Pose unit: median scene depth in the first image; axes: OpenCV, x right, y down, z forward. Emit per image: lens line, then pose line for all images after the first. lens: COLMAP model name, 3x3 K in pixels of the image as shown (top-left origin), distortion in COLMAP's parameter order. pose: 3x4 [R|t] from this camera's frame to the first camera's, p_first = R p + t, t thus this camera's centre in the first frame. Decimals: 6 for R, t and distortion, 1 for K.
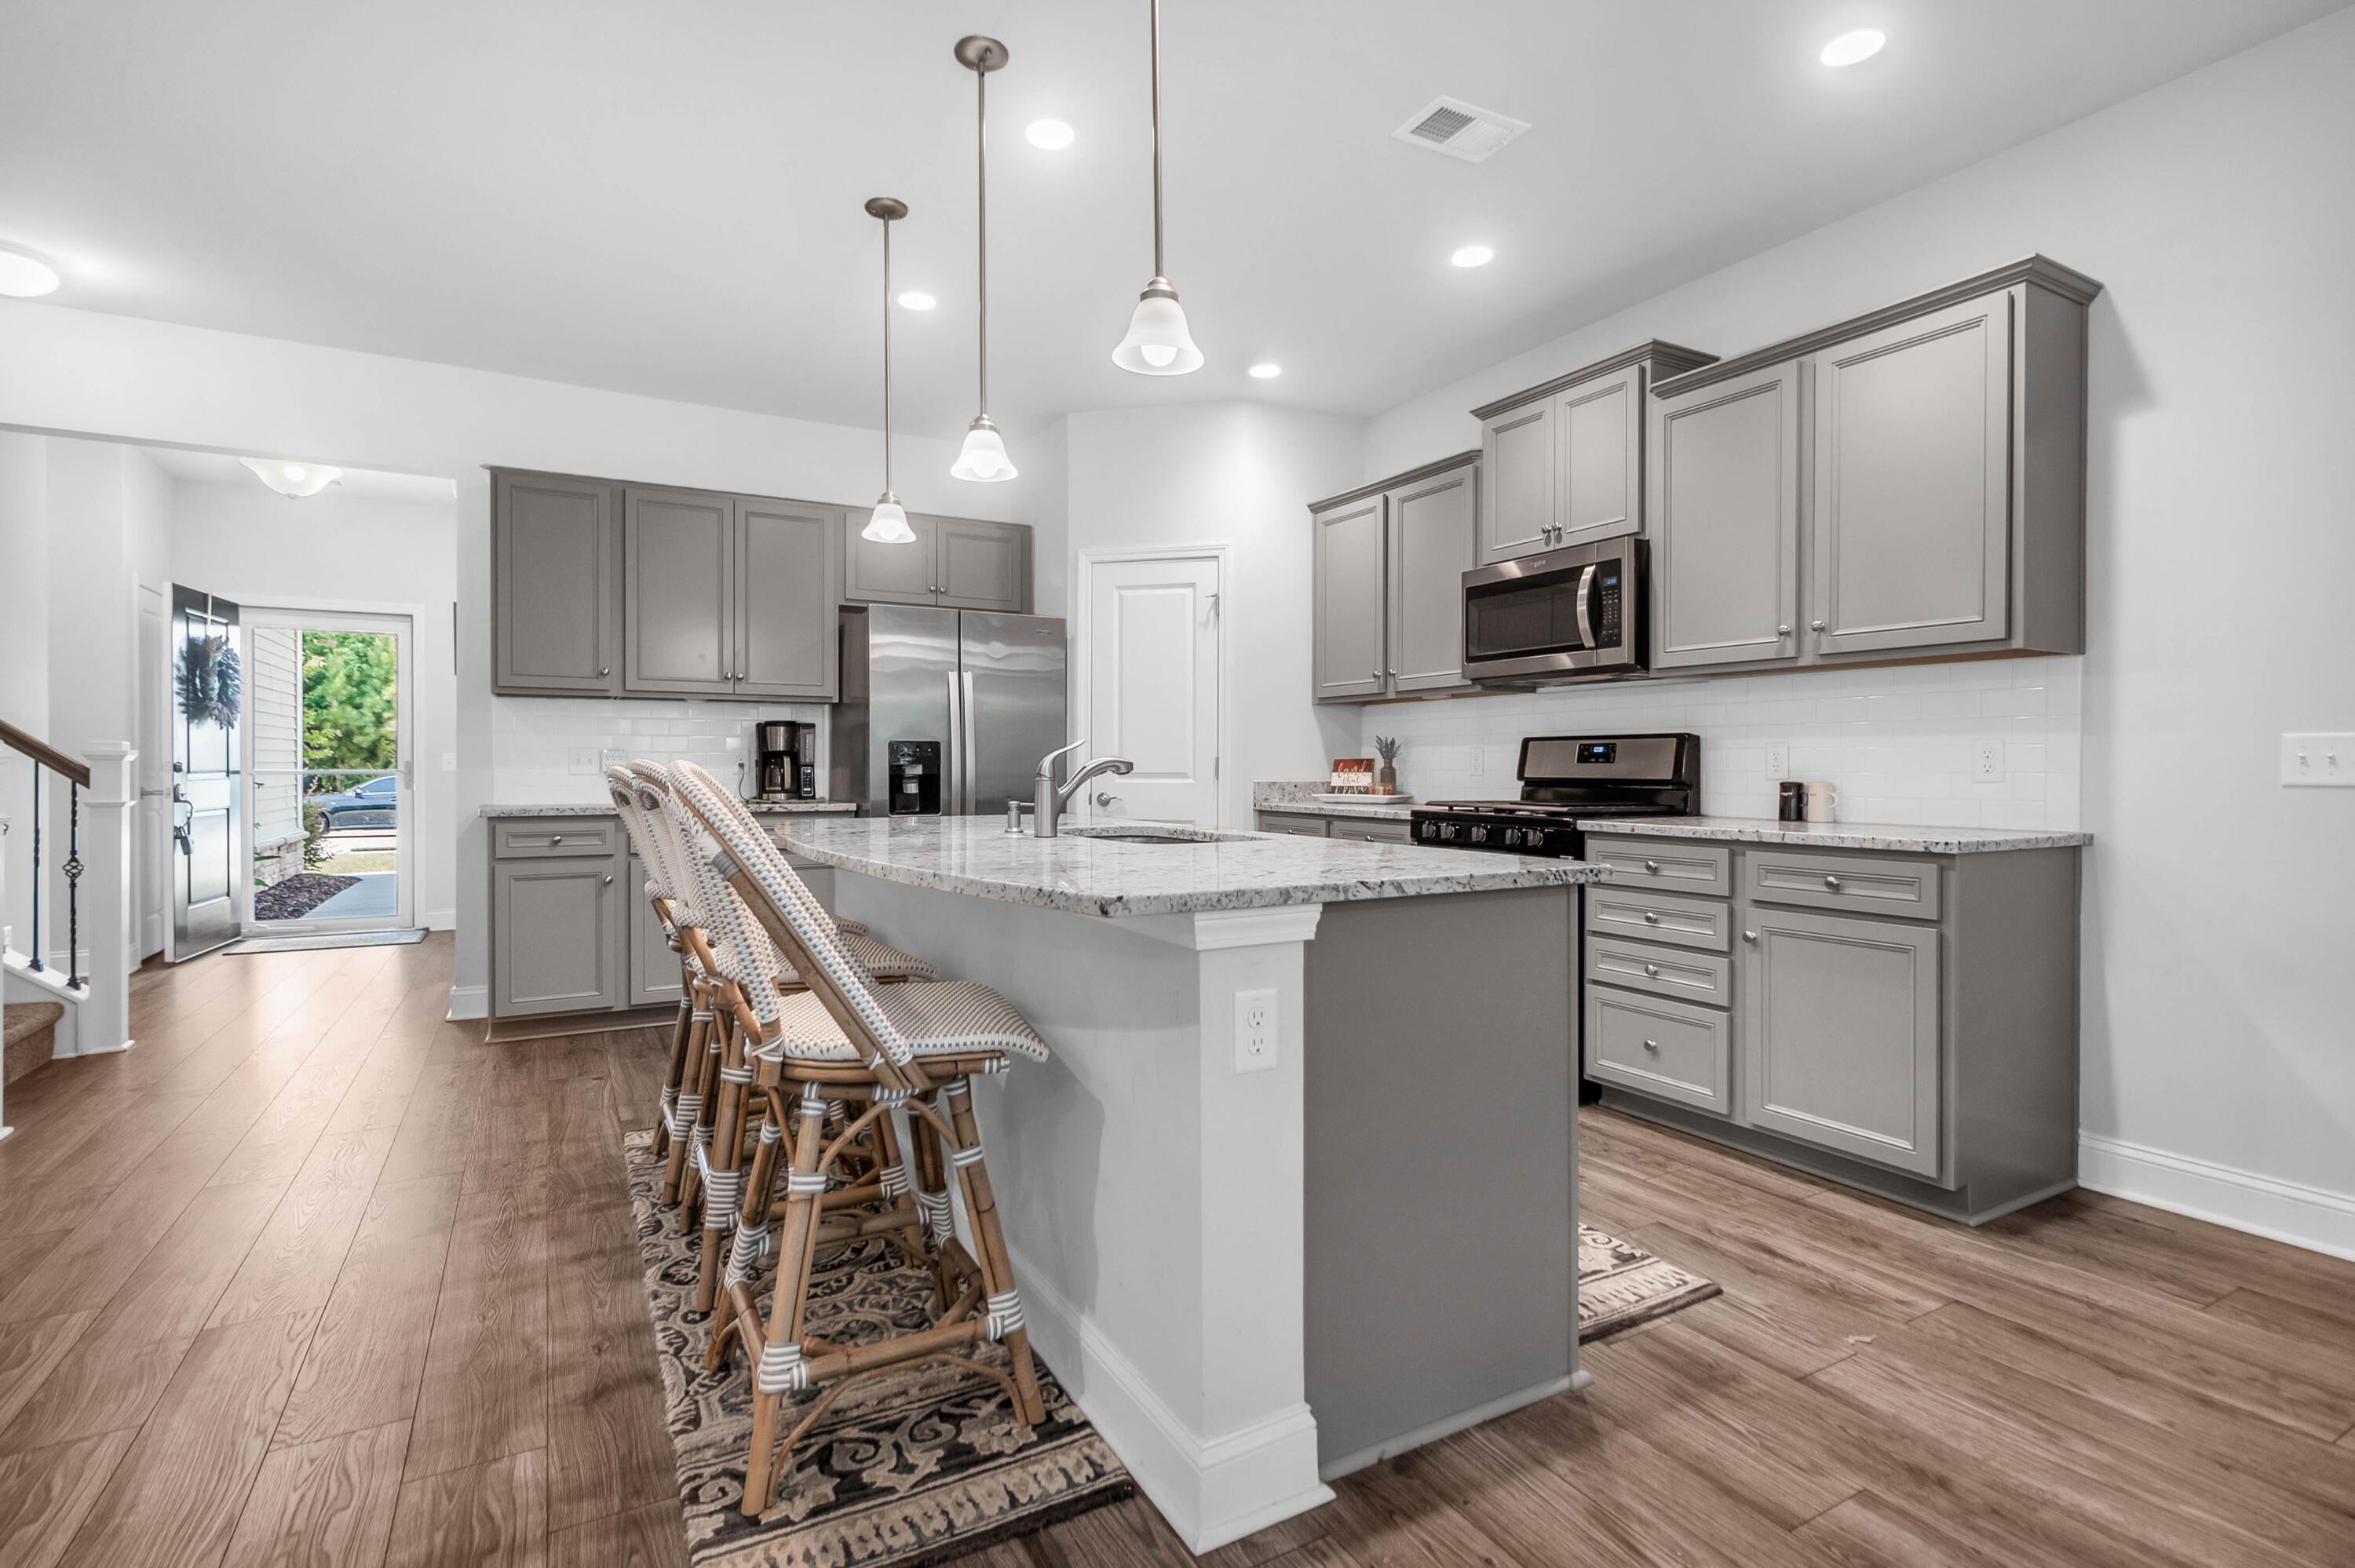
lens RADIAL K [[1119.8, 0, 1183.4], [0, 1119.8, 775.3], [0, 0, 1]] dist [0.006439, 0.001219]
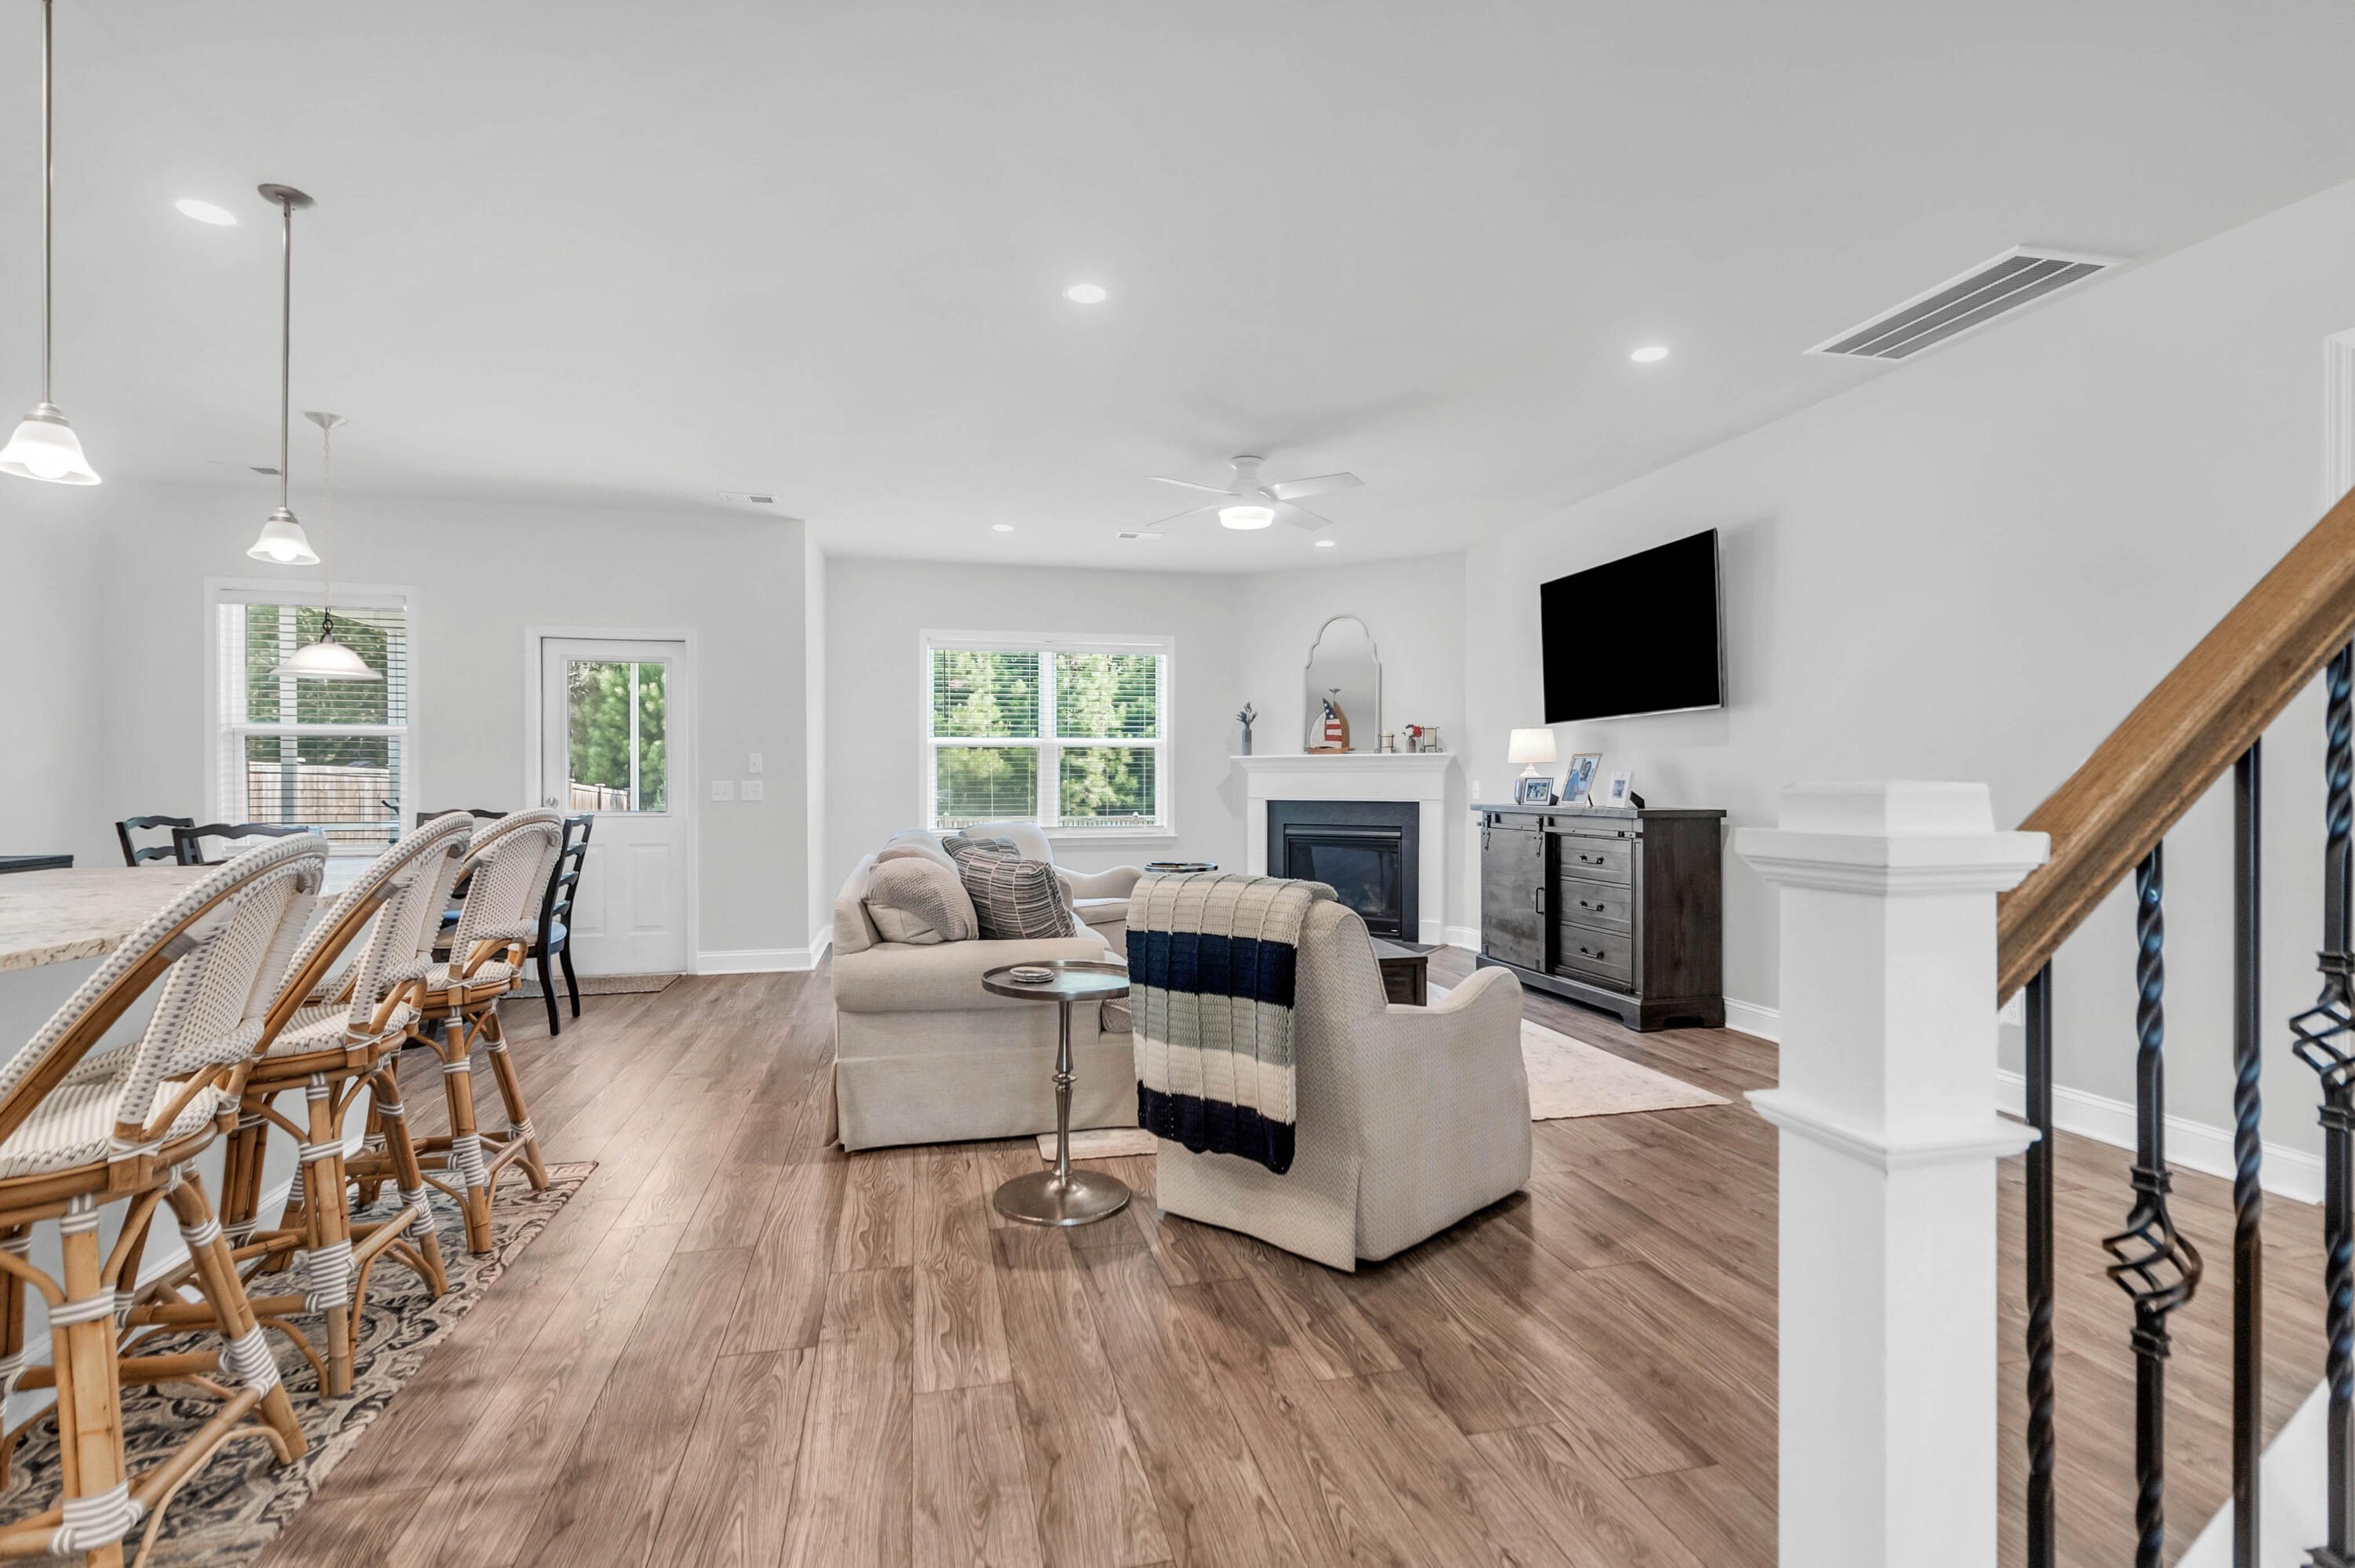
lens RADIAL K [[1119.8, 0, 1207.7], [0, 1119.8, 759.1], [0, 0, 1]] dist [0.006439, 0.001219]
pose [[-0.966165, 0.005379, 0.257870, -0.980854], [0.002726, 0.999940, -0.010641, -0.034148], [-0.257911, -0.009578, -0.966121, 1.266567]]
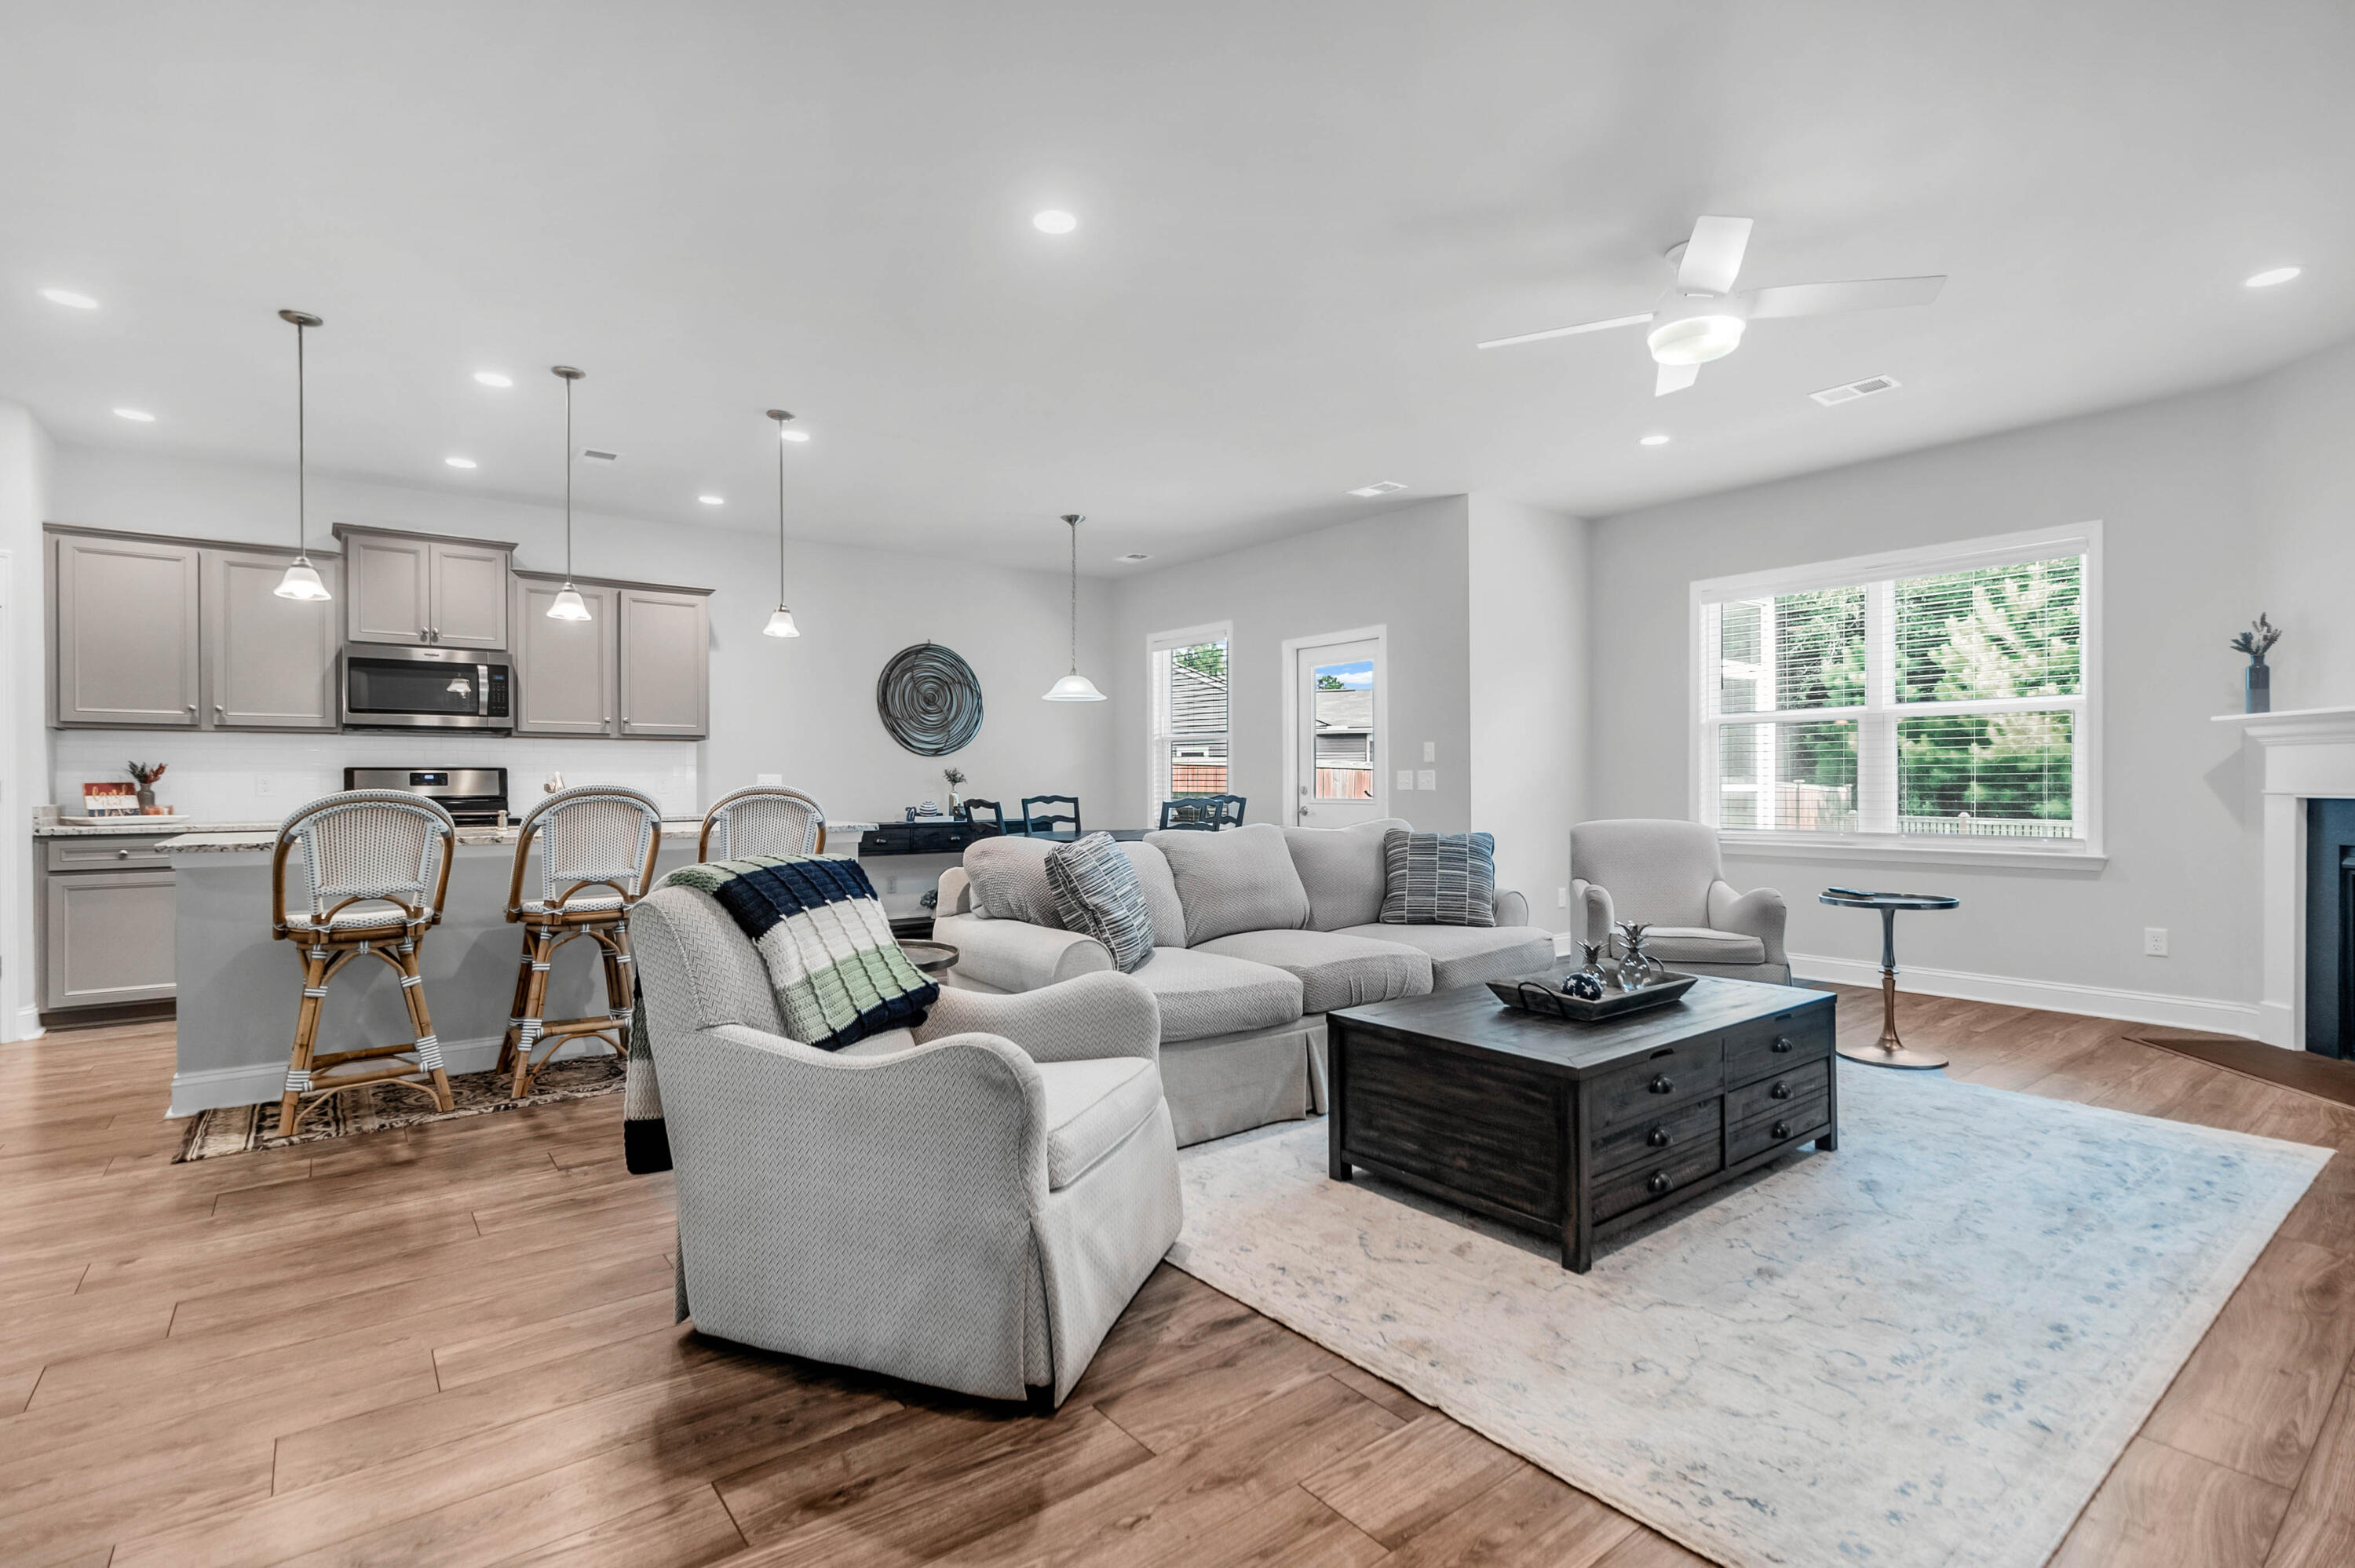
lens RADIAL K [[1119.8, 0, 1169.7], [0, 1119.8, 783.2], [0, 0, 1]] dist [0.006439, 0.001219]
pose [[-0.134765, -0.000540, 0.990877, -1.591827], [0.013320, 0.999909, 0.002356, -0.005542], [-0.990788, 0.013516, -0.134745, 0.256893]]
